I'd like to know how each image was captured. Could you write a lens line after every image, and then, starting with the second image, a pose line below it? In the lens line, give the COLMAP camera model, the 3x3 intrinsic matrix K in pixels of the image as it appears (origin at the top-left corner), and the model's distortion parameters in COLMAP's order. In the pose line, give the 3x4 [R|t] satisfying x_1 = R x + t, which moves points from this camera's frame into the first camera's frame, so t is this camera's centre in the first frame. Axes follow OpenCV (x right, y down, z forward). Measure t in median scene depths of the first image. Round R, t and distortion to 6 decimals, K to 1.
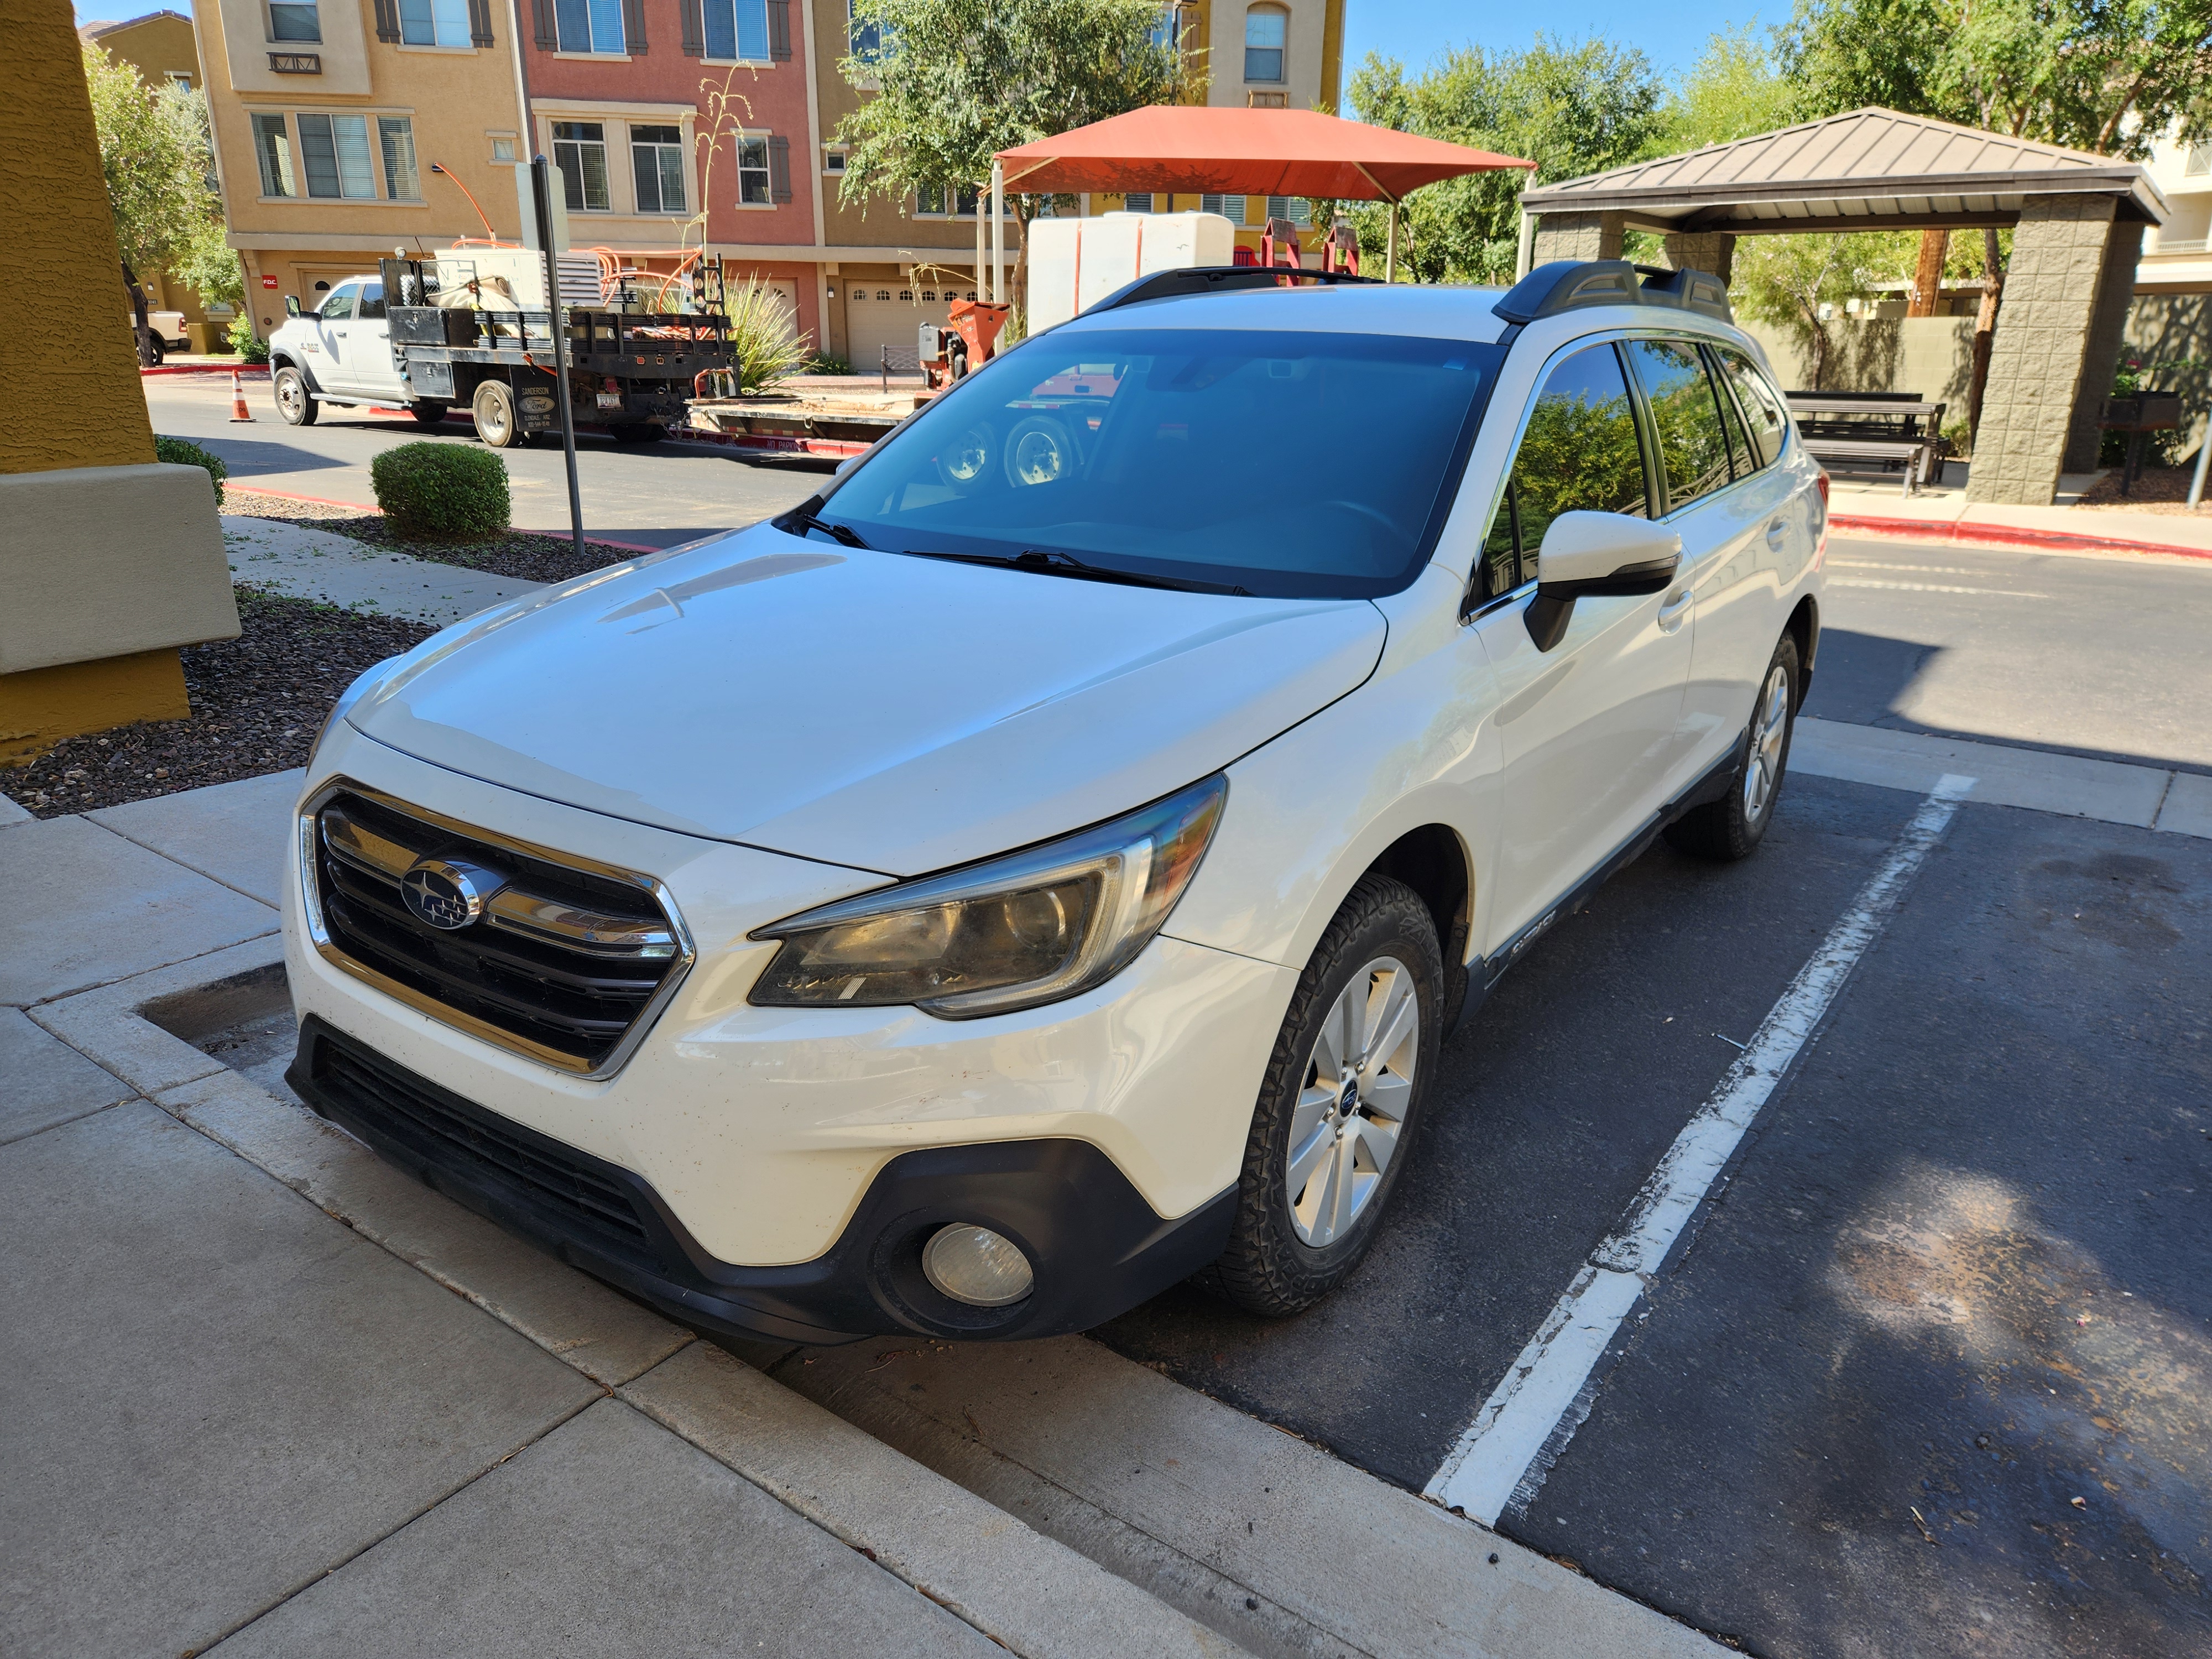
lens RADIAL K [[1469.4, 0, 1106.0], [0, 1469.4, 829.5], [0, 0, 1]] dist [0.060929, -0.056157]
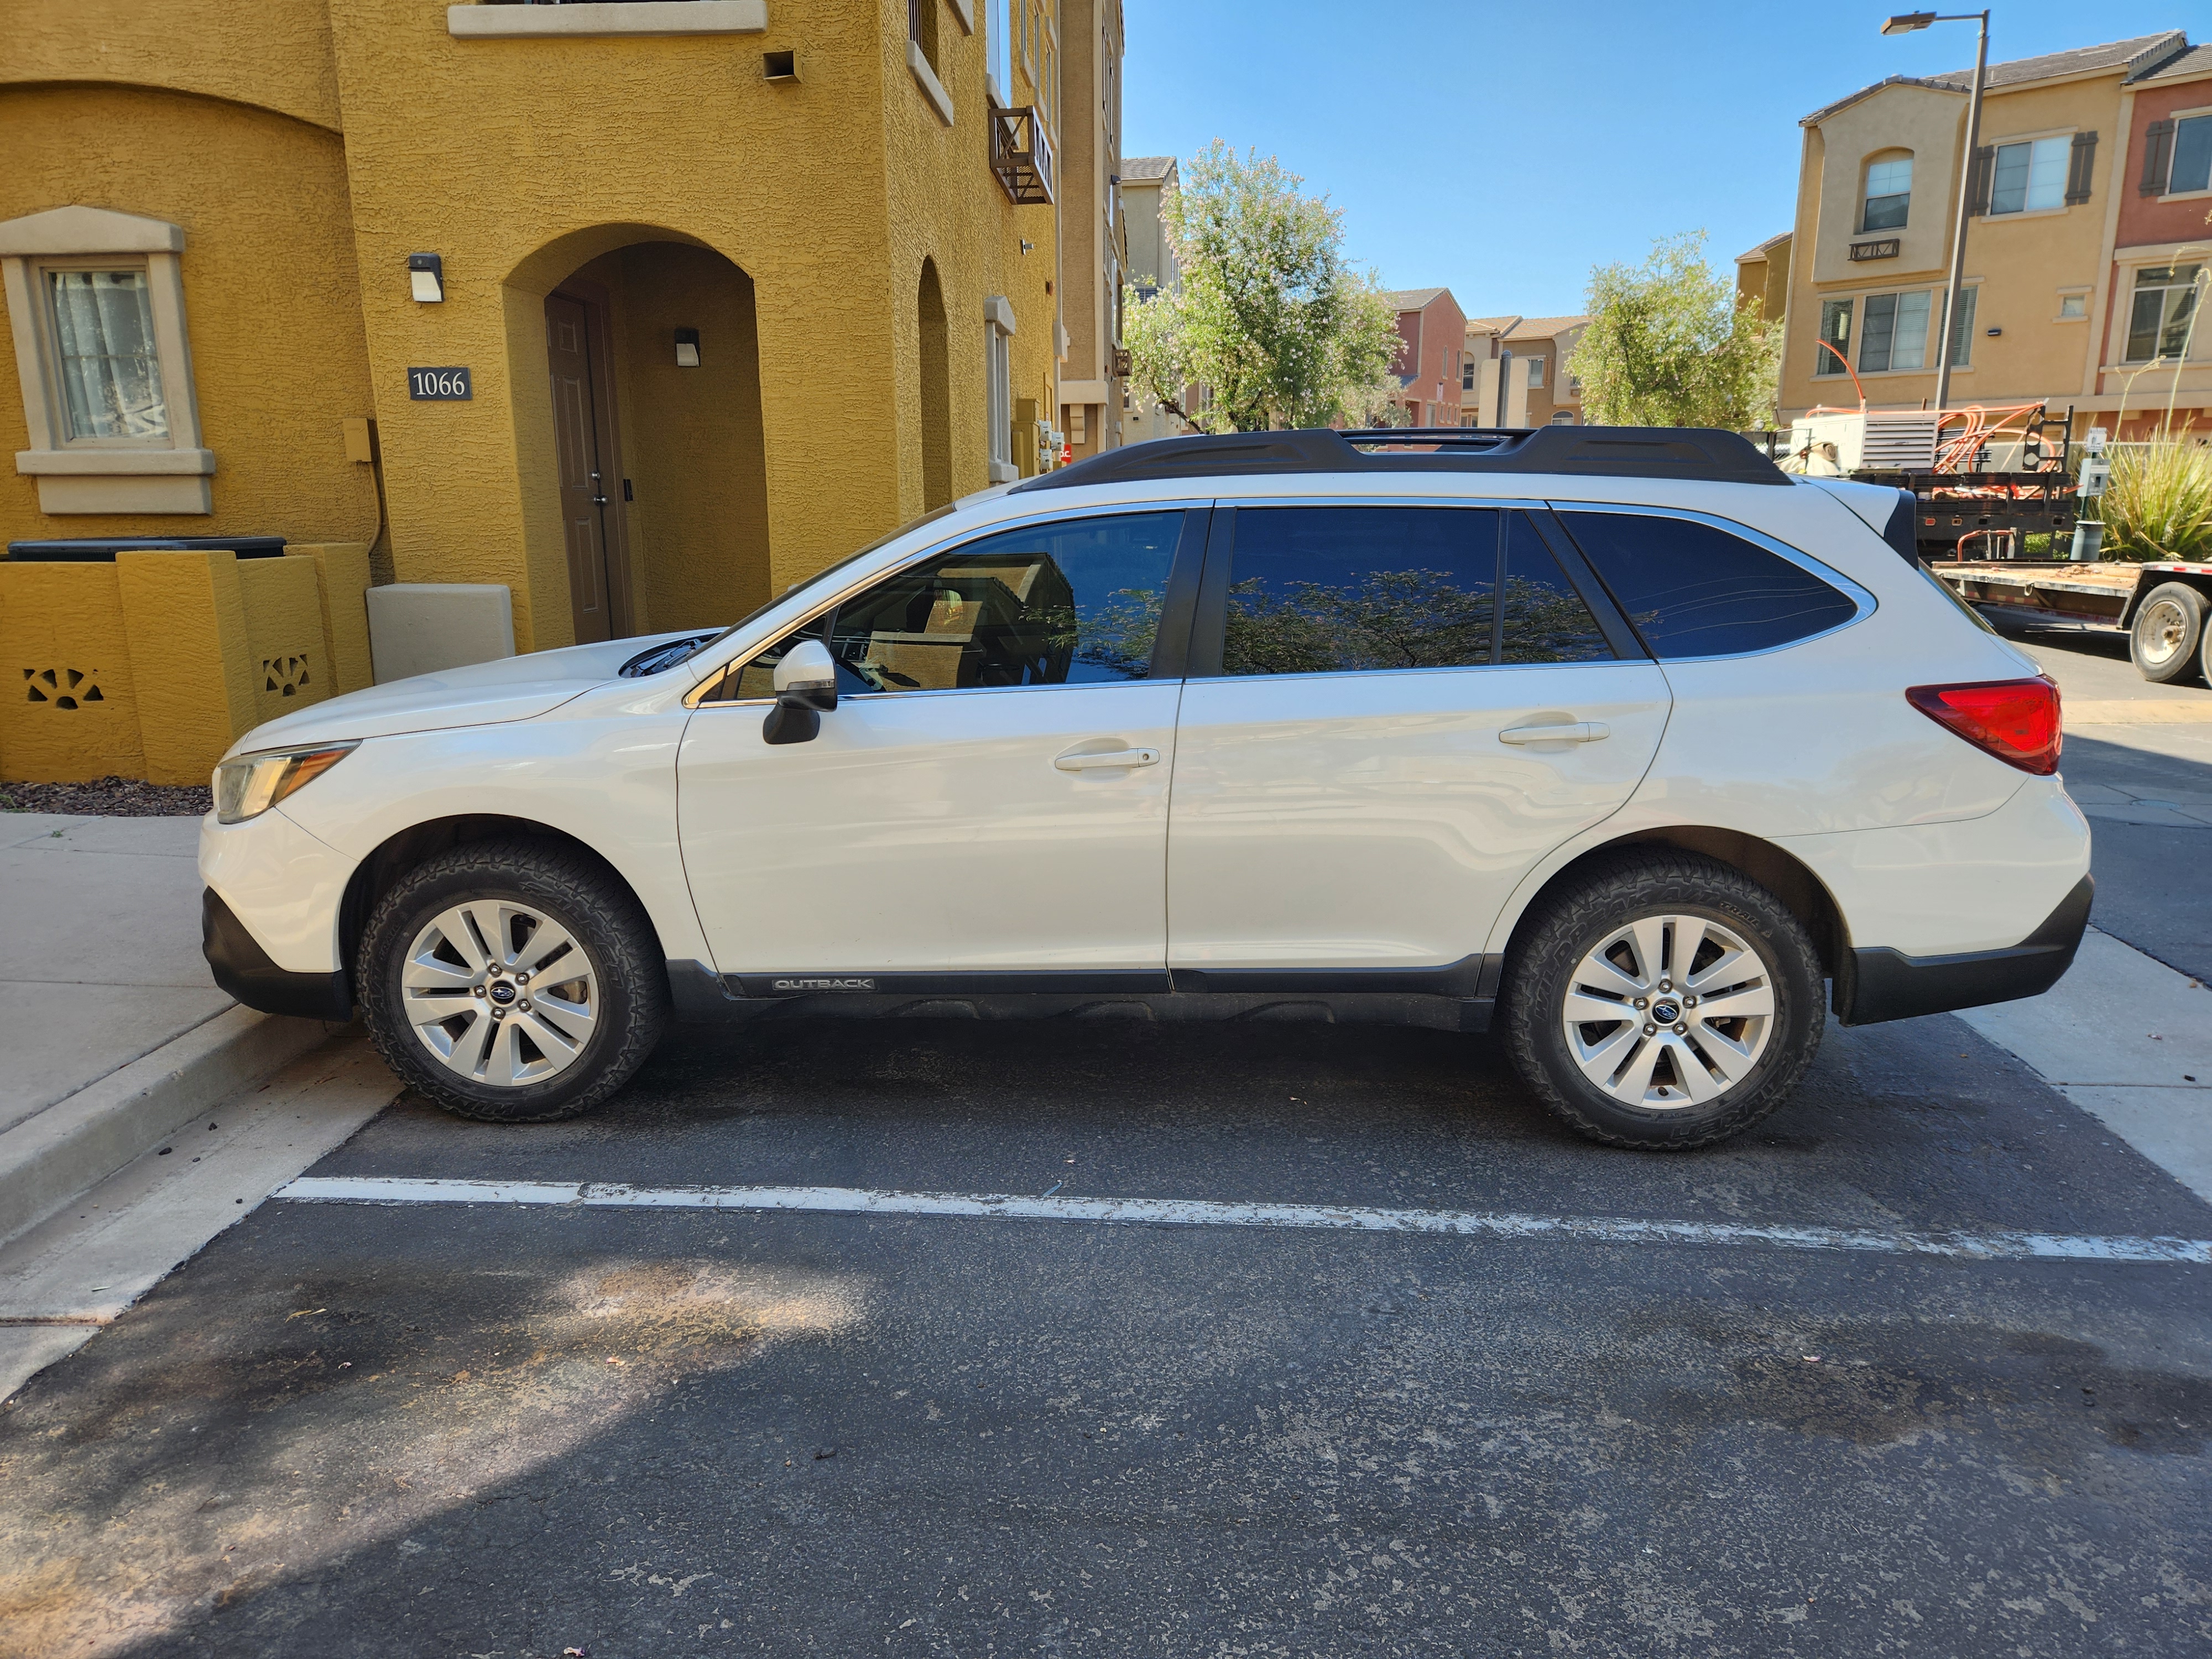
lens RADIAL K [[1463.5, 0, 1095.9], [0, 1463.5, 810.2], [0, 0, 1]] dist [0.071525, -0.062615]
pose [[0.549020, 0.167096, -0.818936, 0.287070], [-0.258444, 0.965733, 0.023786, -0.032217], [0.794848, 0.198590, 0.573392, 0.096218]]
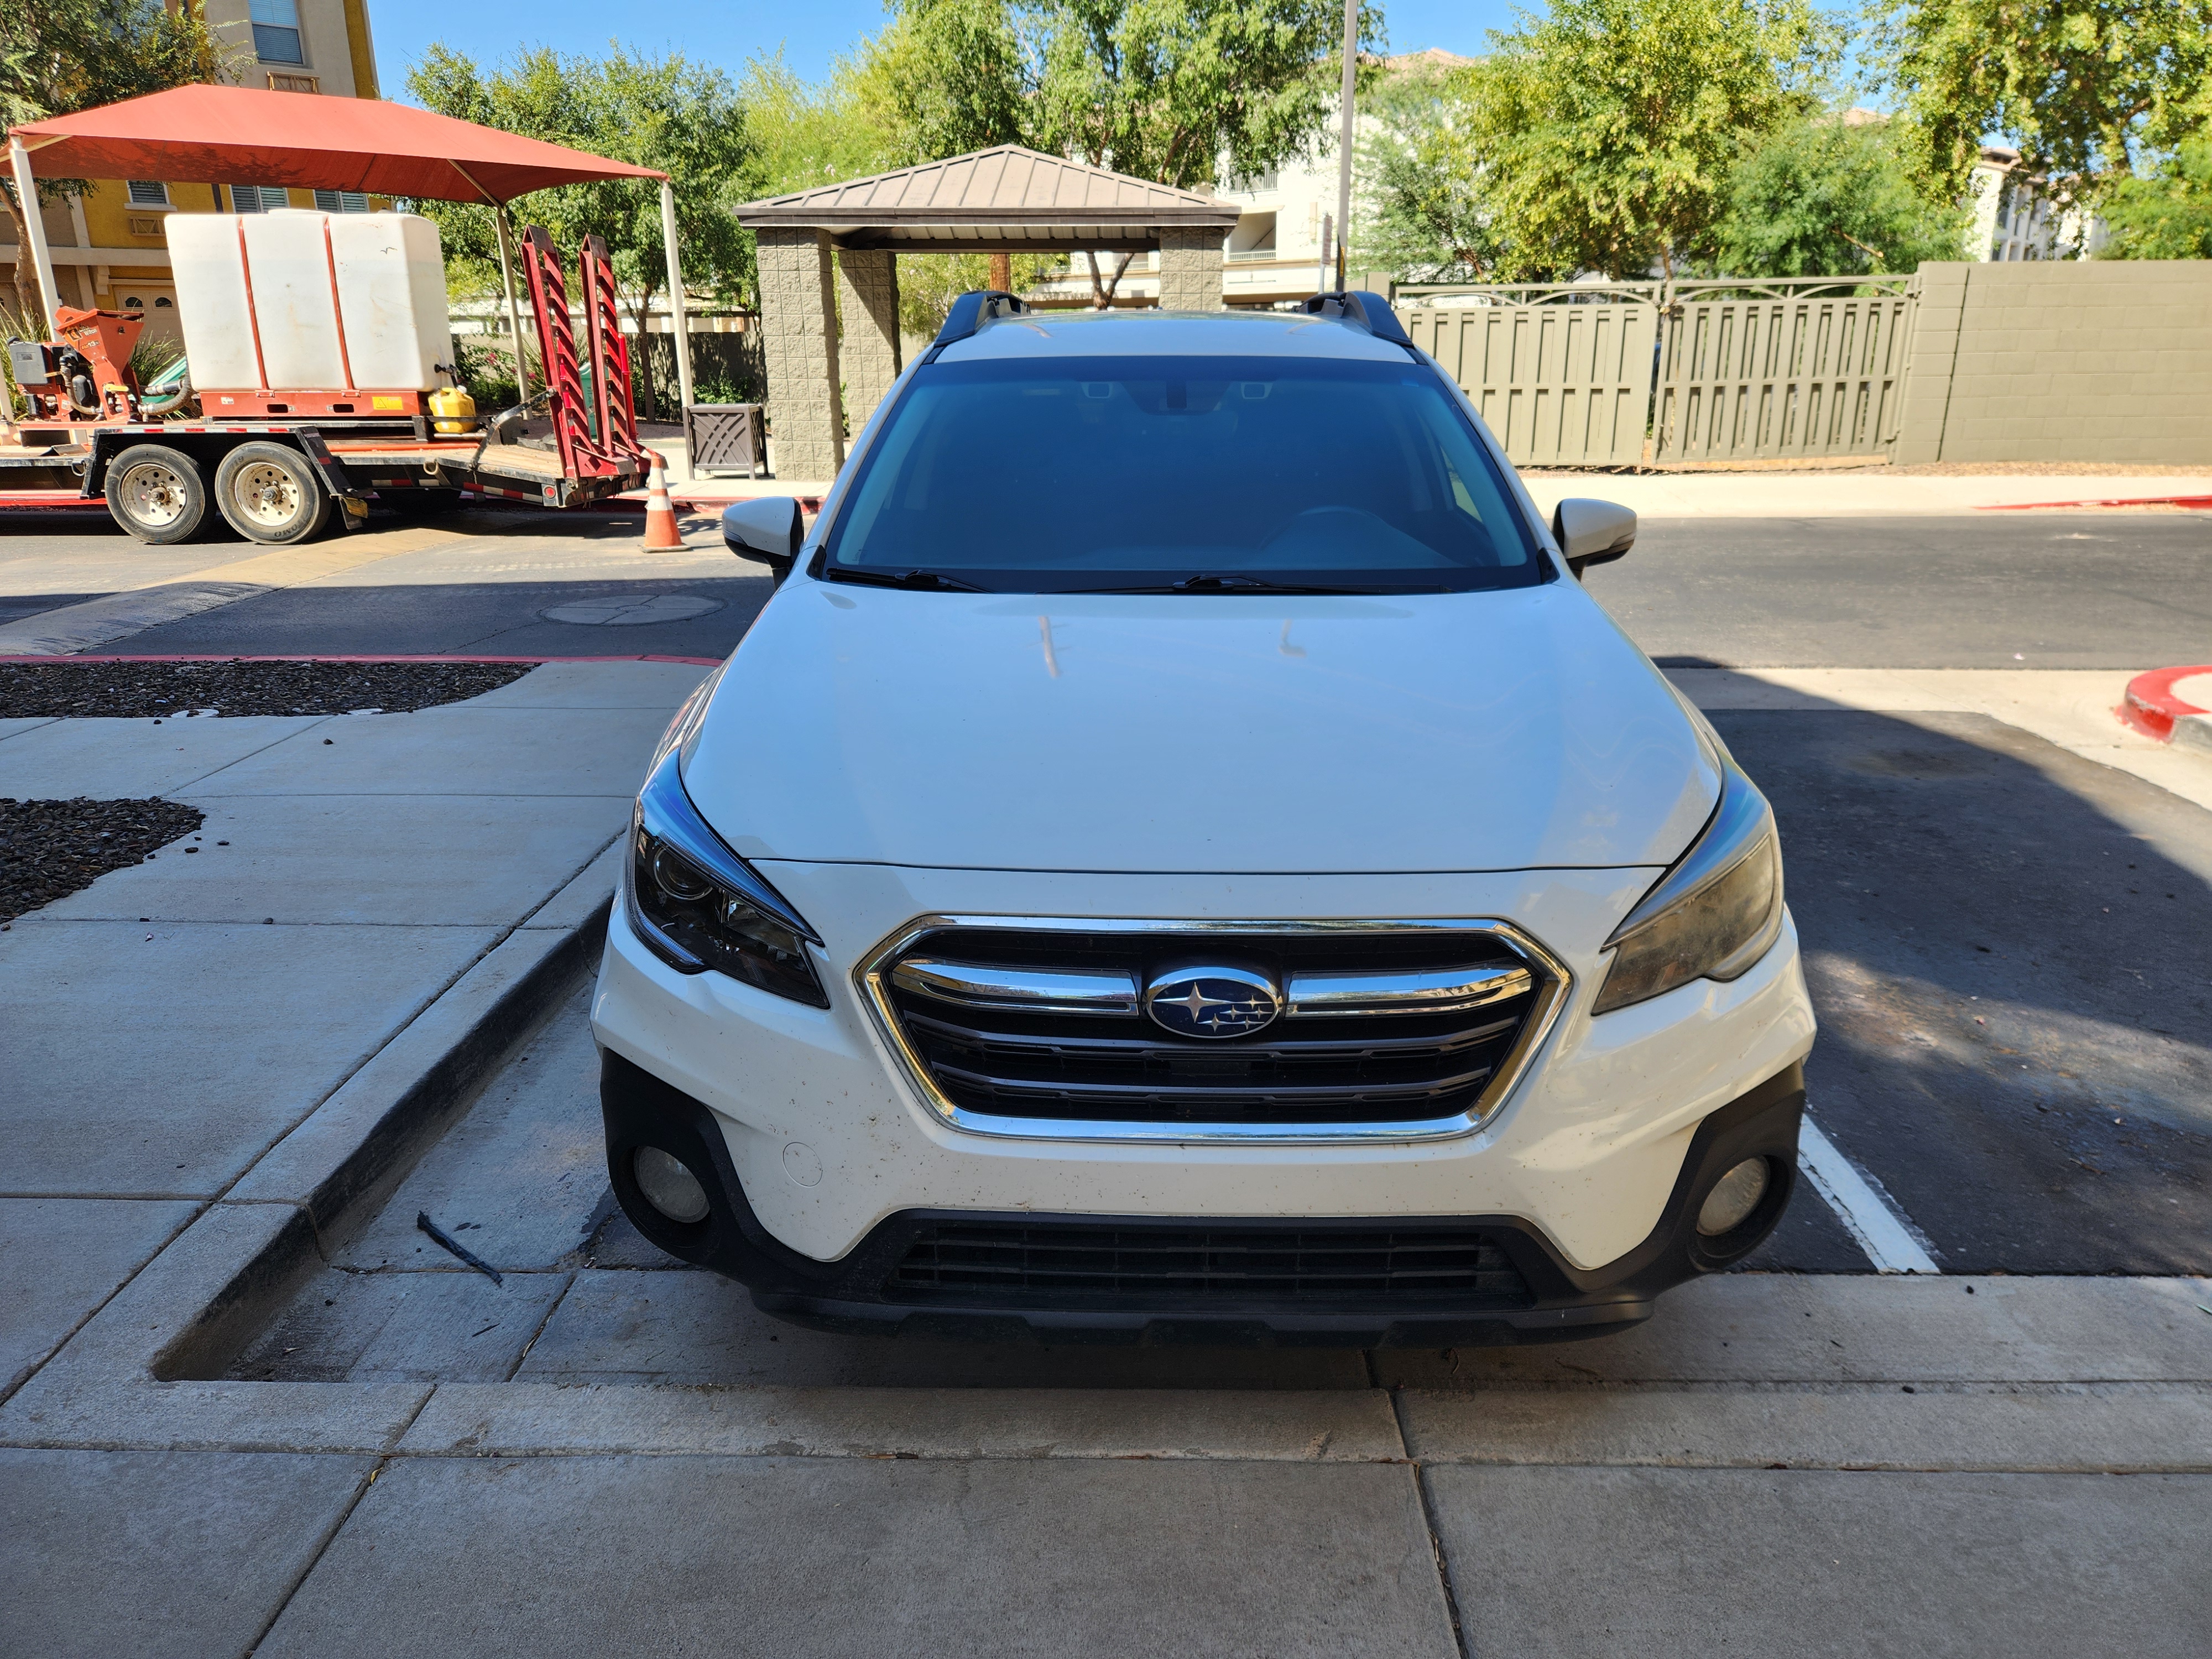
lens RADIAL K [[1463.5, 0, 1095.9], [0, 1463.5, 810.2], [0, 0, 1]] dist [0.071525, -0.062615]
pose [[0.822080, -0.186904, 0.537821, -0.134804], [0.194717, 0.979920, 0.042911, -0.017267], [-0.535042, 0.069447, 0.841966, 0.038215]]
